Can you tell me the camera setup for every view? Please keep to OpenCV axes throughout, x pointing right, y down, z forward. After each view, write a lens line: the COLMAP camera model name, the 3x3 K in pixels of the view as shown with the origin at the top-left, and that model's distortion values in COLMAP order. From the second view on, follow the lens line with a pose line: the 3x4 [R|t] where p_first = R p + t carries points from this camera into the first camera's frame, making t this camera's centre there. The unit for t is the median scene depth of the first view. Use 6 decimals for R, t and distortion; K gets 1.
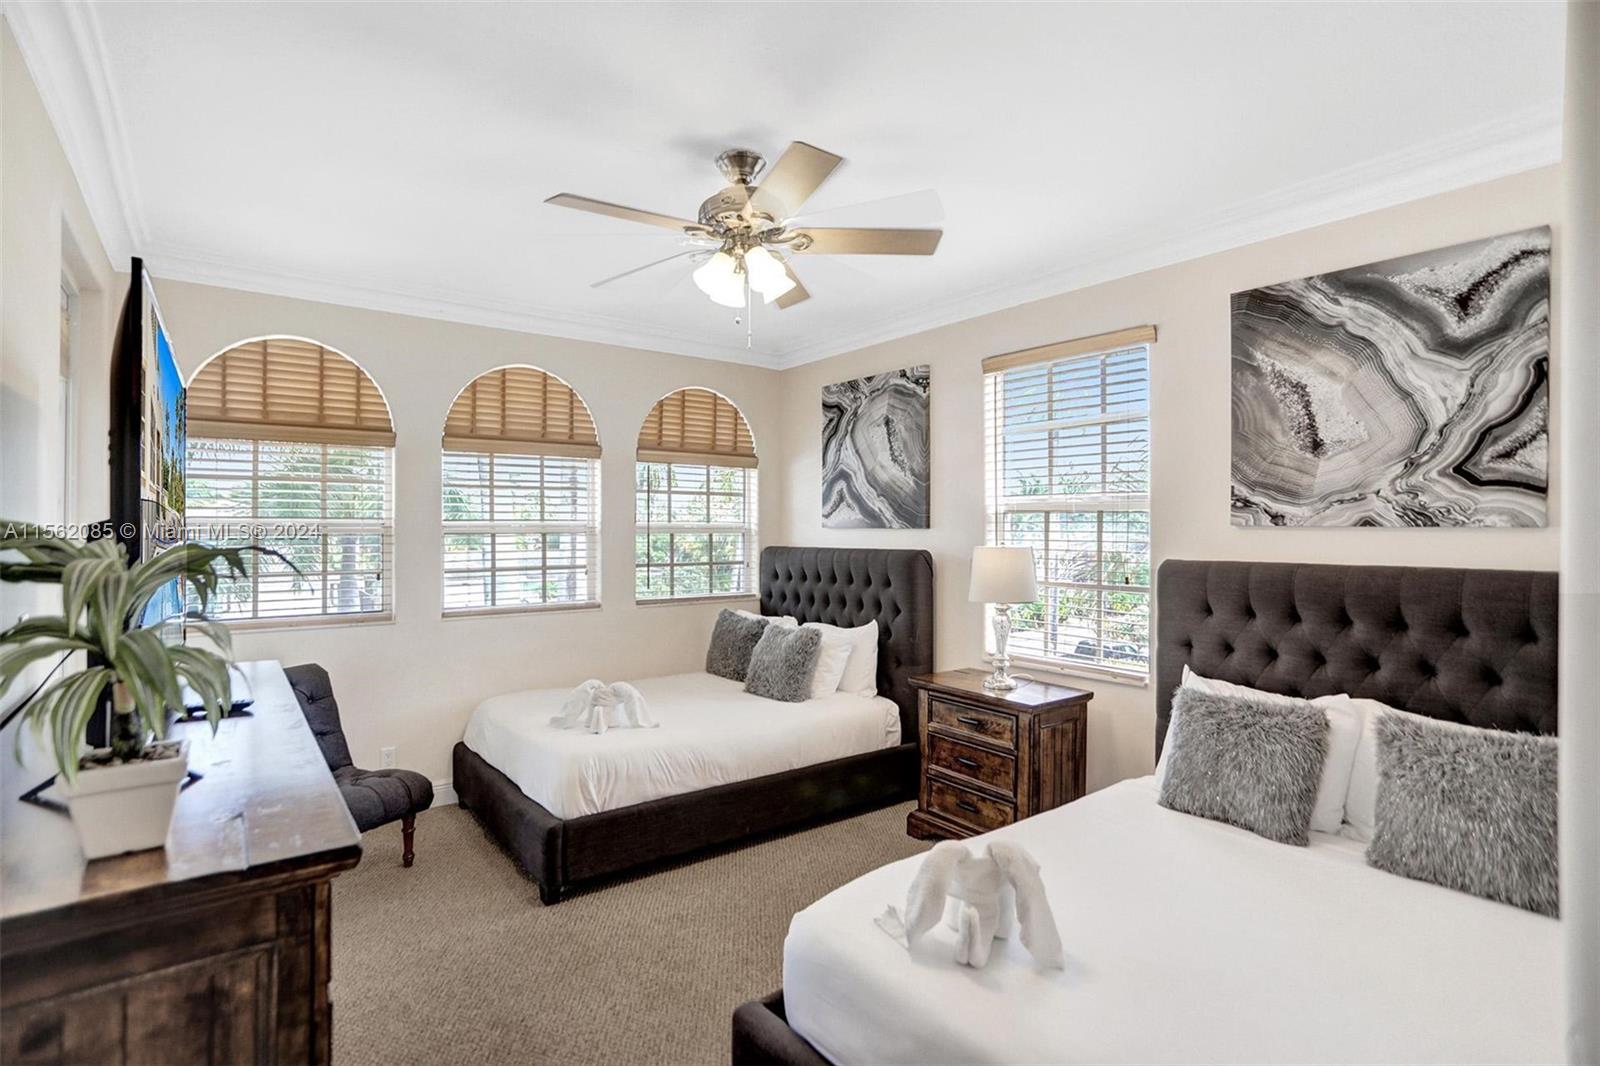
lens RADIAL K [[792.8, 0, 805.7], [0, 792.8, 528.8], [0, 0, 1]] dist [-0.042093, 0.018894]
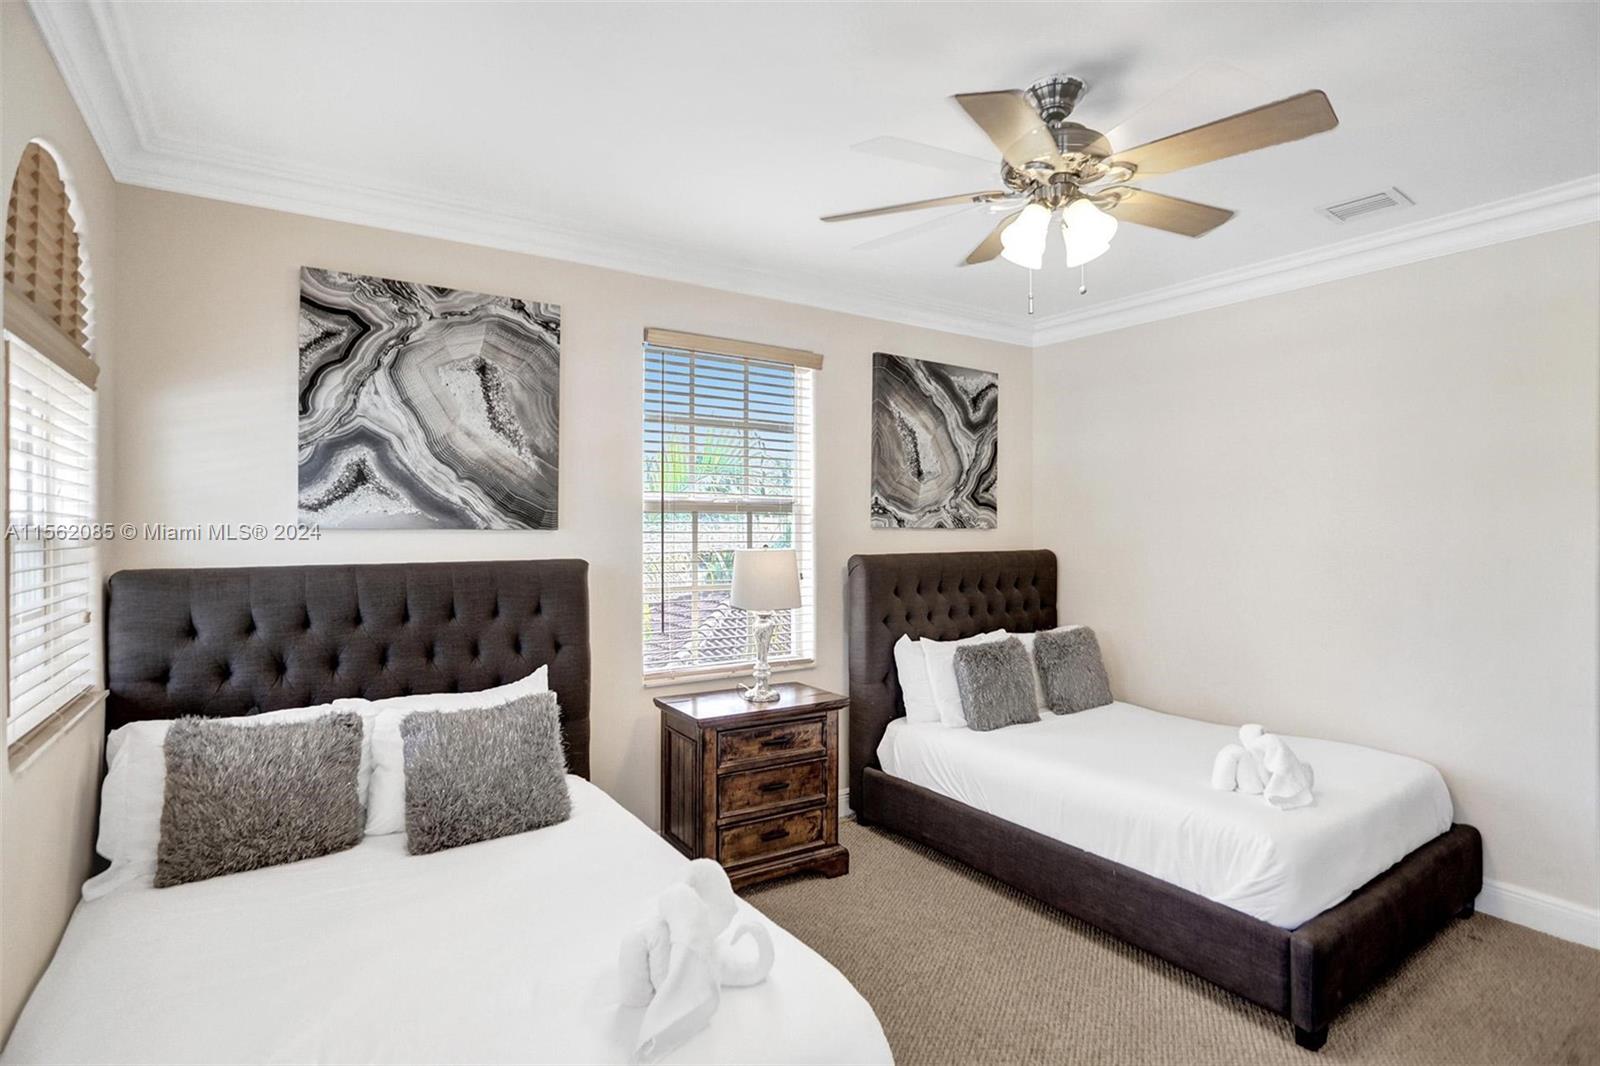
lens RADIAL K [[792.8, 0, 795.1], [0, 792.8, 526.3], [0, 0, 1]] dist [-0.042093, 0.018894]
pose [[0.068282, 0.001124, 0.997665, -0.508983], [-0.000689, 0.999999, -0.001079, -0.002534], [-0.997666, -0.000613, 0.068283, 0.663005]]
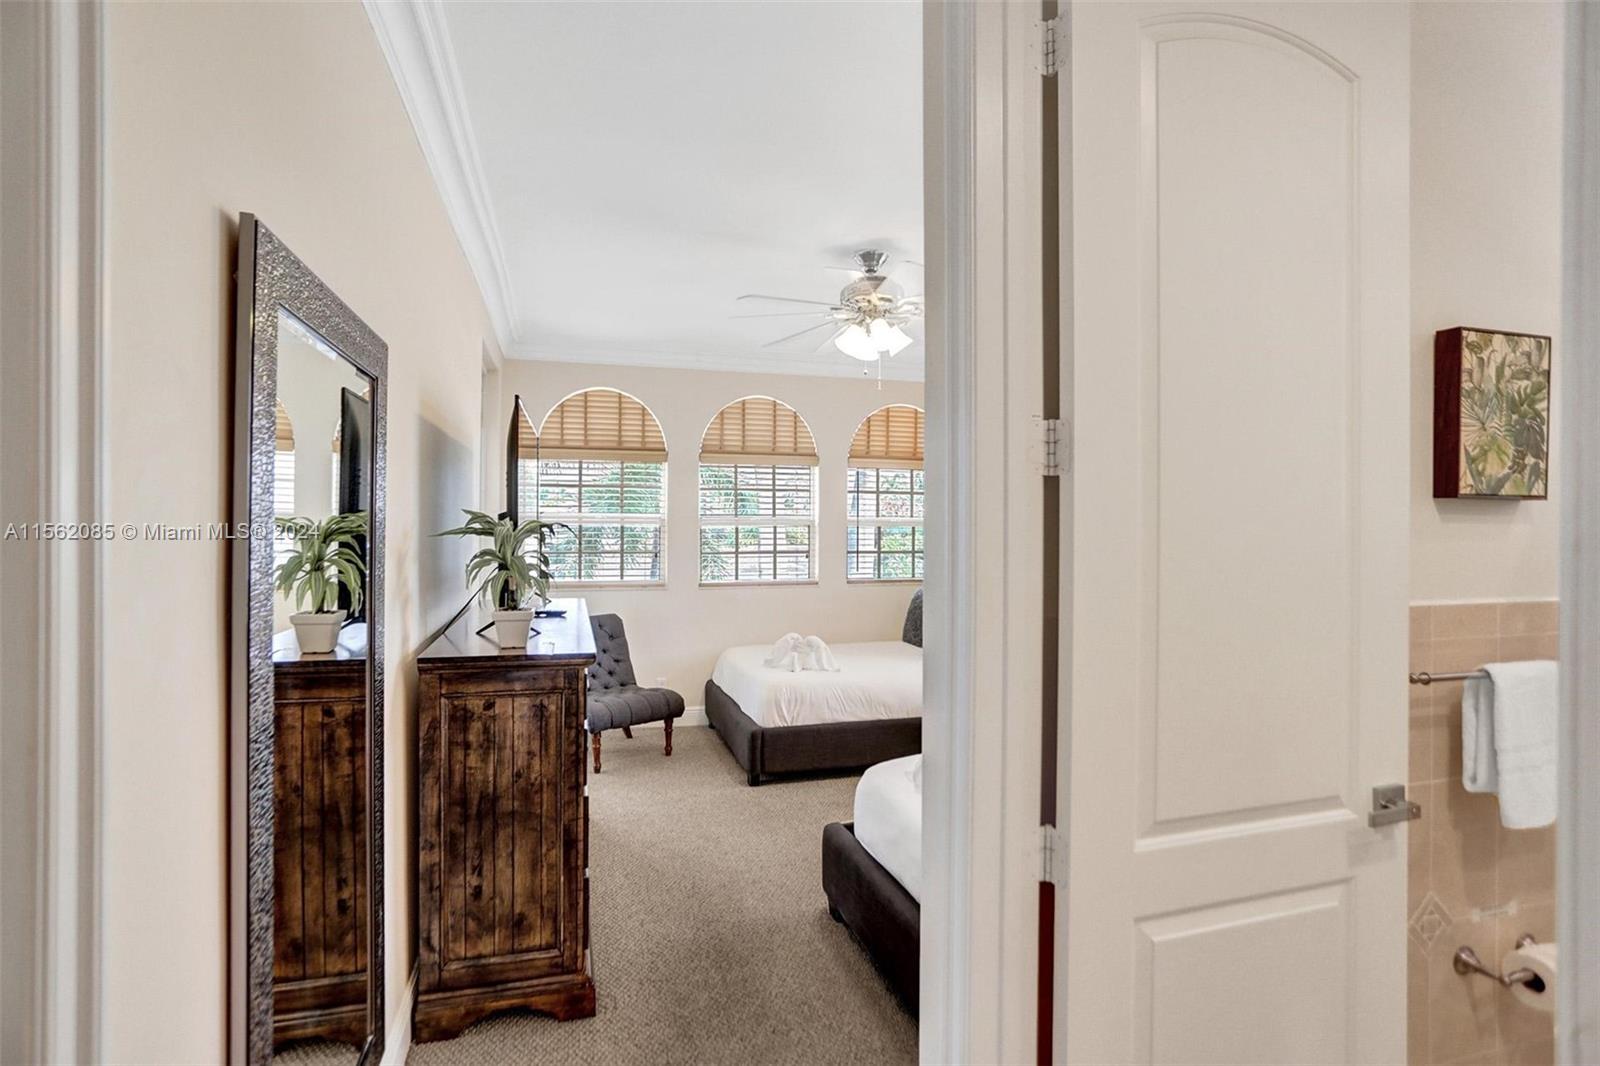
lens RADIAL K [[792.8, 0, 805.6], [0, 792.8, 527.9], [0, 0, 1]] dist [-0.042093, 0.018894]
pose [[0.938006, 0.004806, -0.346587, 0.338658], [-0.003973, 0.999987, 0.003114, 0.011577], [0.346597, -0.001544, 0.938013, -0.403309]]
